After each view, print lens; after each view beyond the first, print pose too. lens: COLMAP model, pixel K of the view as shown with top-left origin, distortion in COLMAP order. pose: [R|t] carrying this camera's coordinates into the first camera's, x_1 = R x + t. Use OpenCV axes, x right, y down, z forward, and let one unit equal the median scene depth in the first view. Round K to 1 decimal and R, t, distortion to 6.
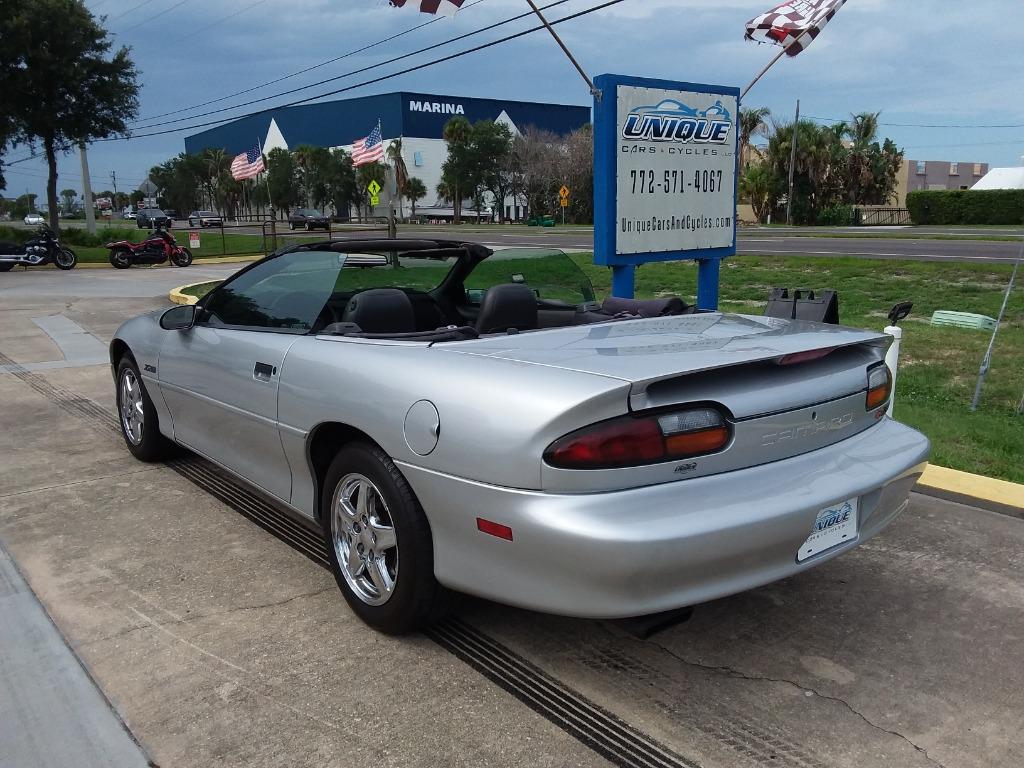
lens RADIAL K [[831.6, 0, 493.3], [0, 831.6, 380.0], [0, 0, 1]] dist [0.106986, -0.179194]
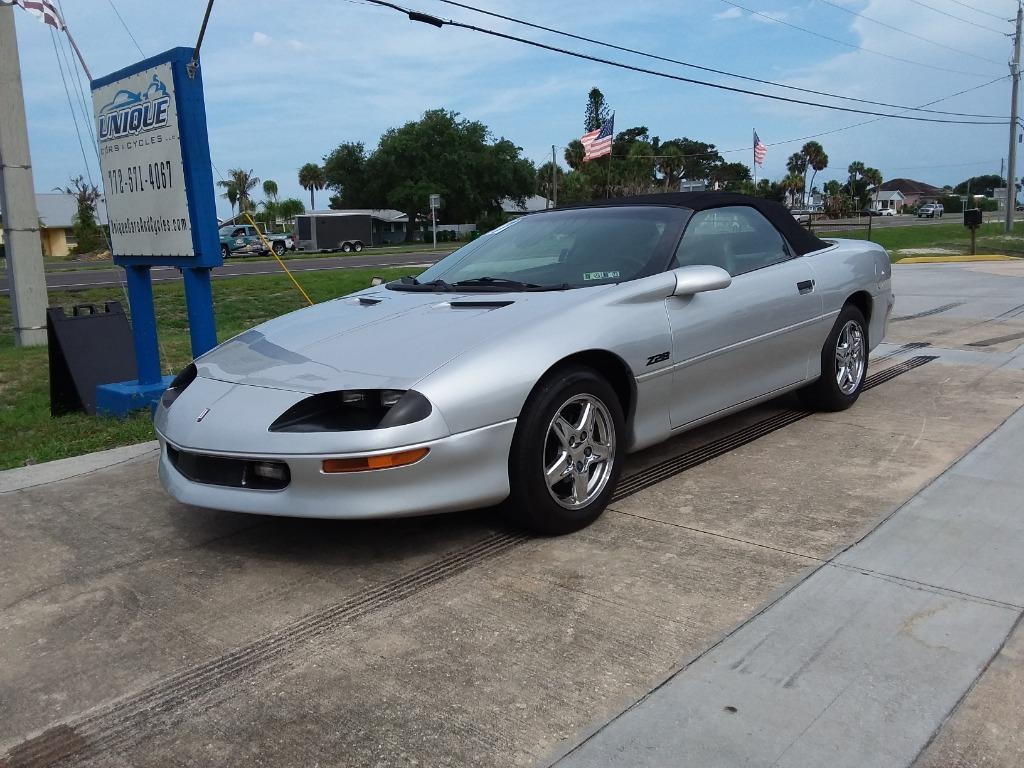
lens RADIAL K [[812.9, 0, 492.9], [0, 812.9, 381.3], [0, 0, 1]] dist [0.118520, -0.187151]
pose [[-0.132051, -0.161784, 0.977951, -0.235089], [0.234441, 0.953502, 0.189395, -0.036273], [-0.963120, 0.254282, -0.087982, 0.249594]]
